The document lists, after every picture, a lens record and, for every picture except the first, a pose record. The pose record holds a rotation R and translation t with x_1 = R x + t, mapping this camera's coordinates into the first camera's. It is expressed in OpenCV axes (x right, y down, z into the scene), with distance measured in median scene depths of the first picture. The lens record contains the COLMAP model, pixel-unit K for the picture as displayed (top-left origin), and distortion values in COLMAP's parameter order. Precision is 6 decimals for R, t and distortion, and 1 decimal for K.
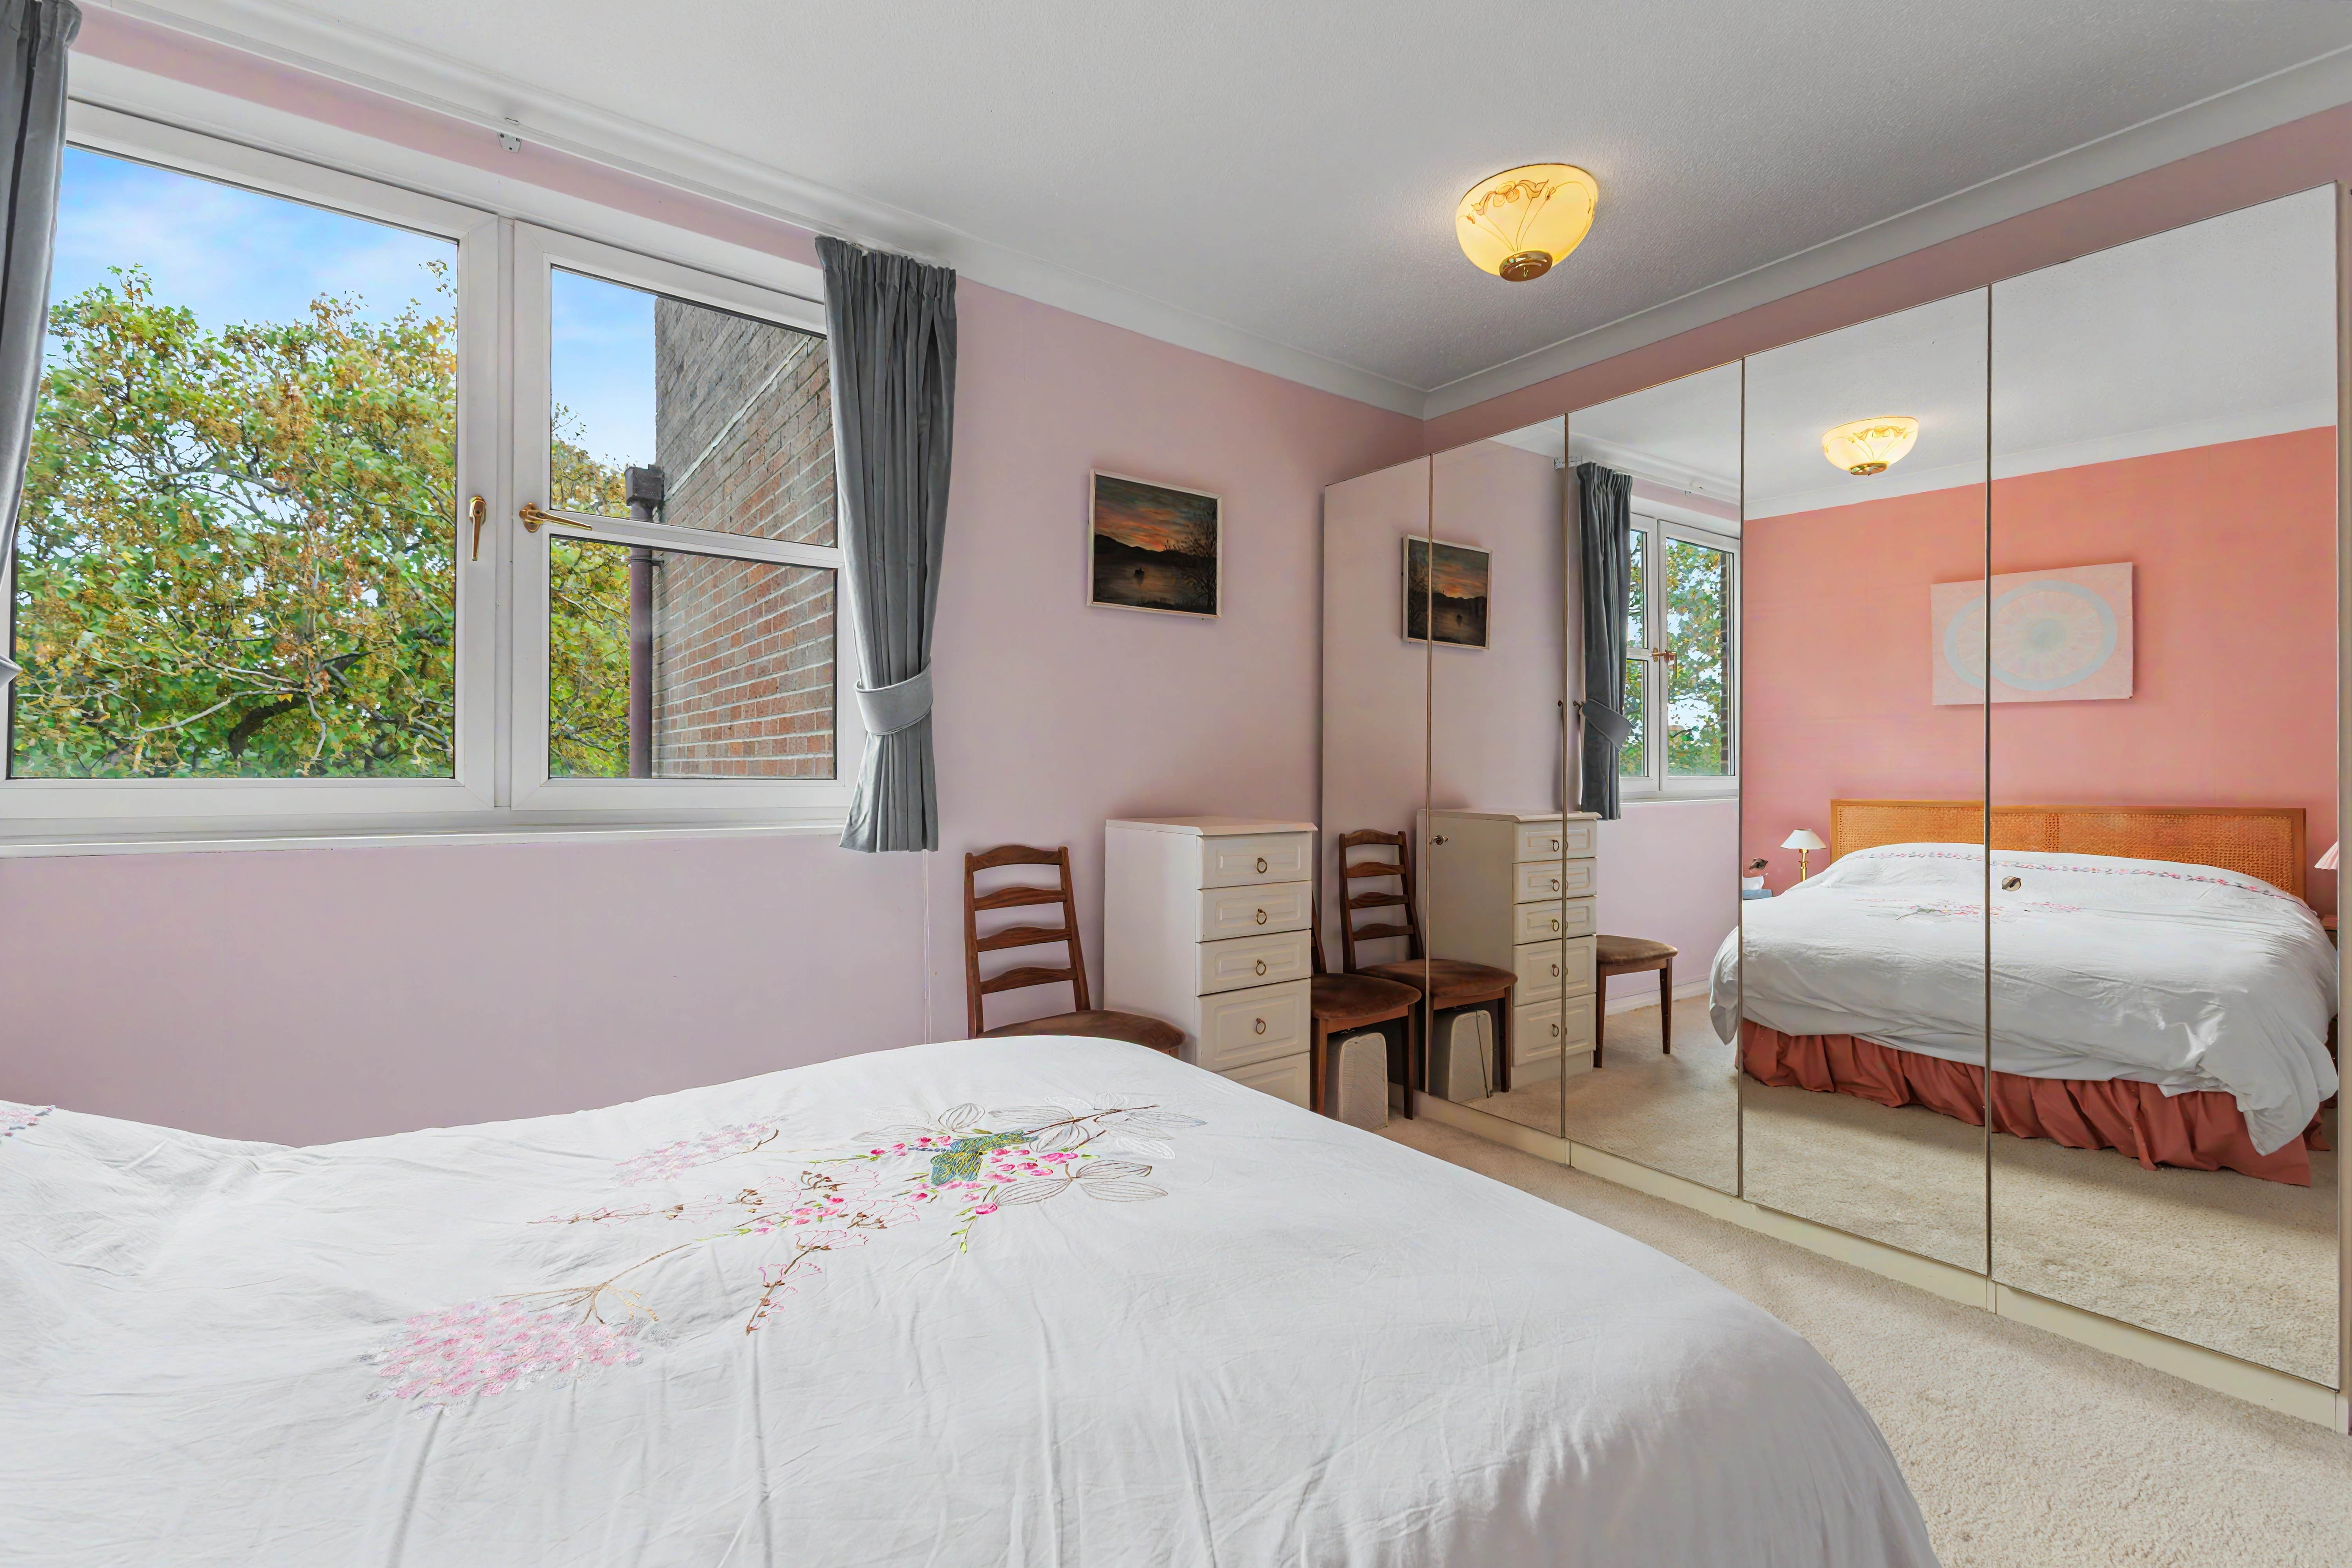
lens RADIAL K [[1014.3, 0, 1181.4], [0, 1014.3, 774.6], [0, 0, 1]] dist [0.004869, -0.000889]
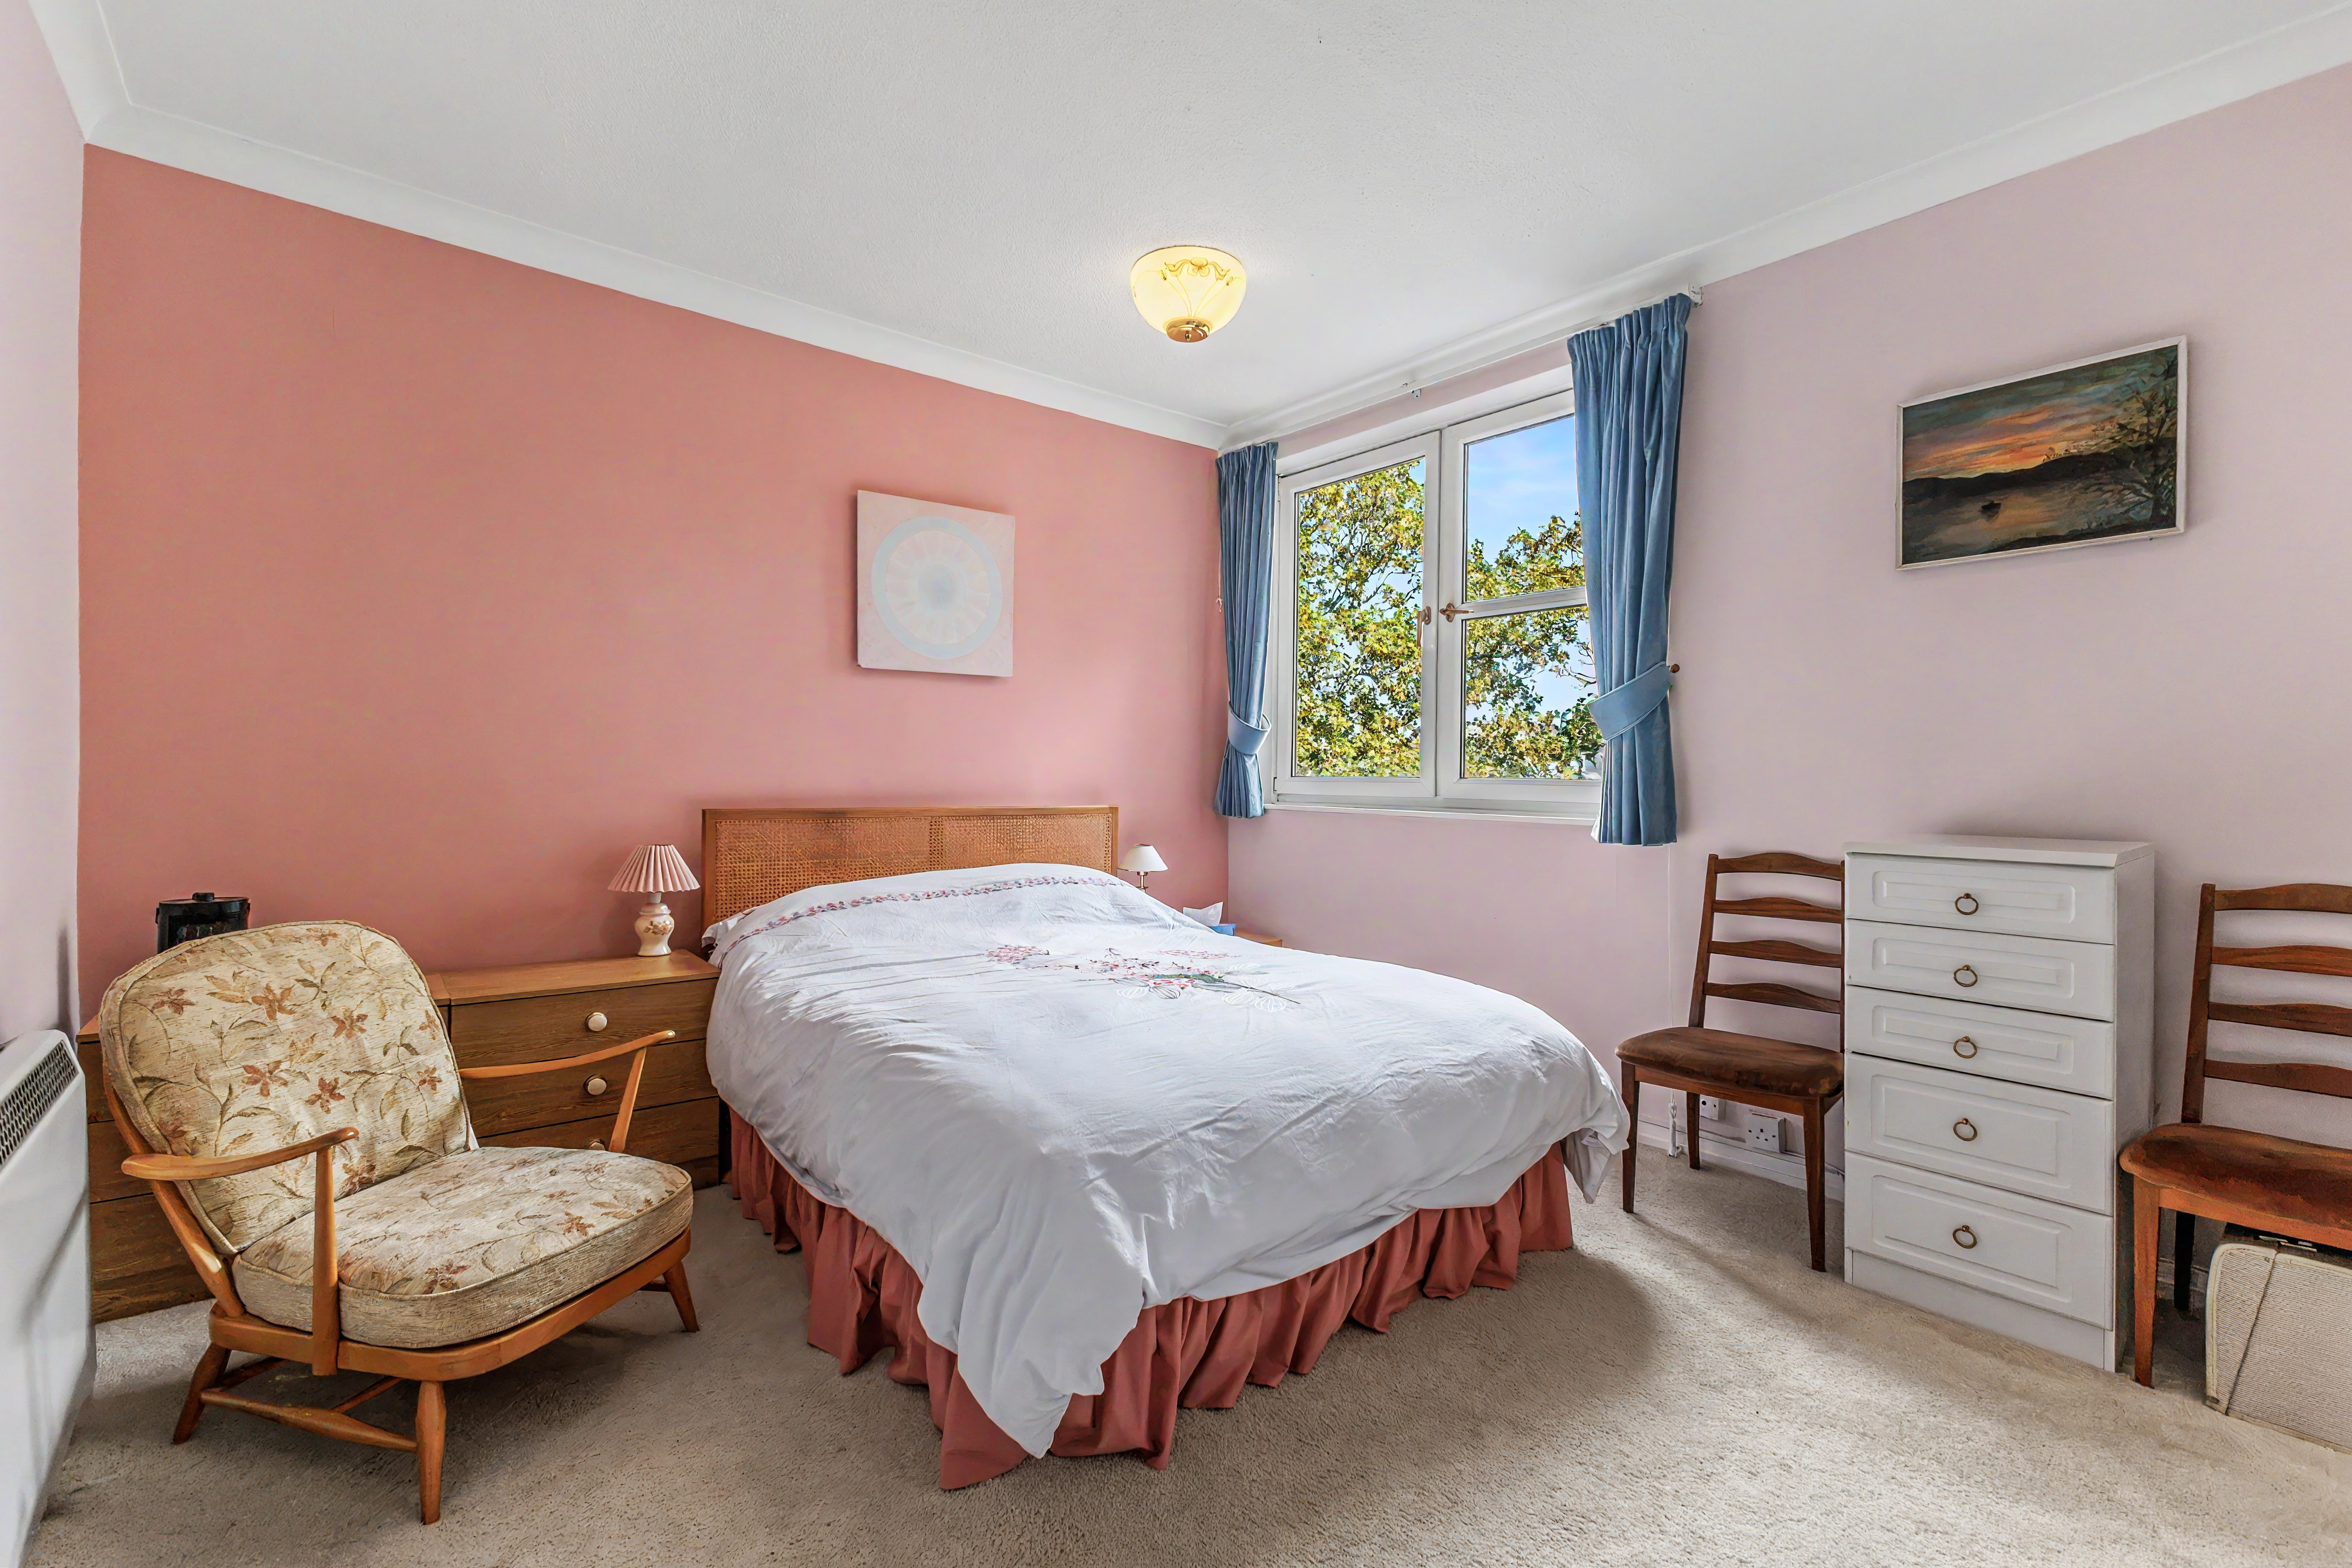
lens RADIAL K [[1014.3, 0, 1181.4], [0, 1014.3, 774.6], [0, 0, 1]] dist [0.004869, -0.000889]
pose [[0.079061, -0.004687, -0.996859, 0.717162], [-0.006206, 0.999967, -0.005194, 0.005974], [0.996850, 0.006597, 0.079029, 0.380421]]
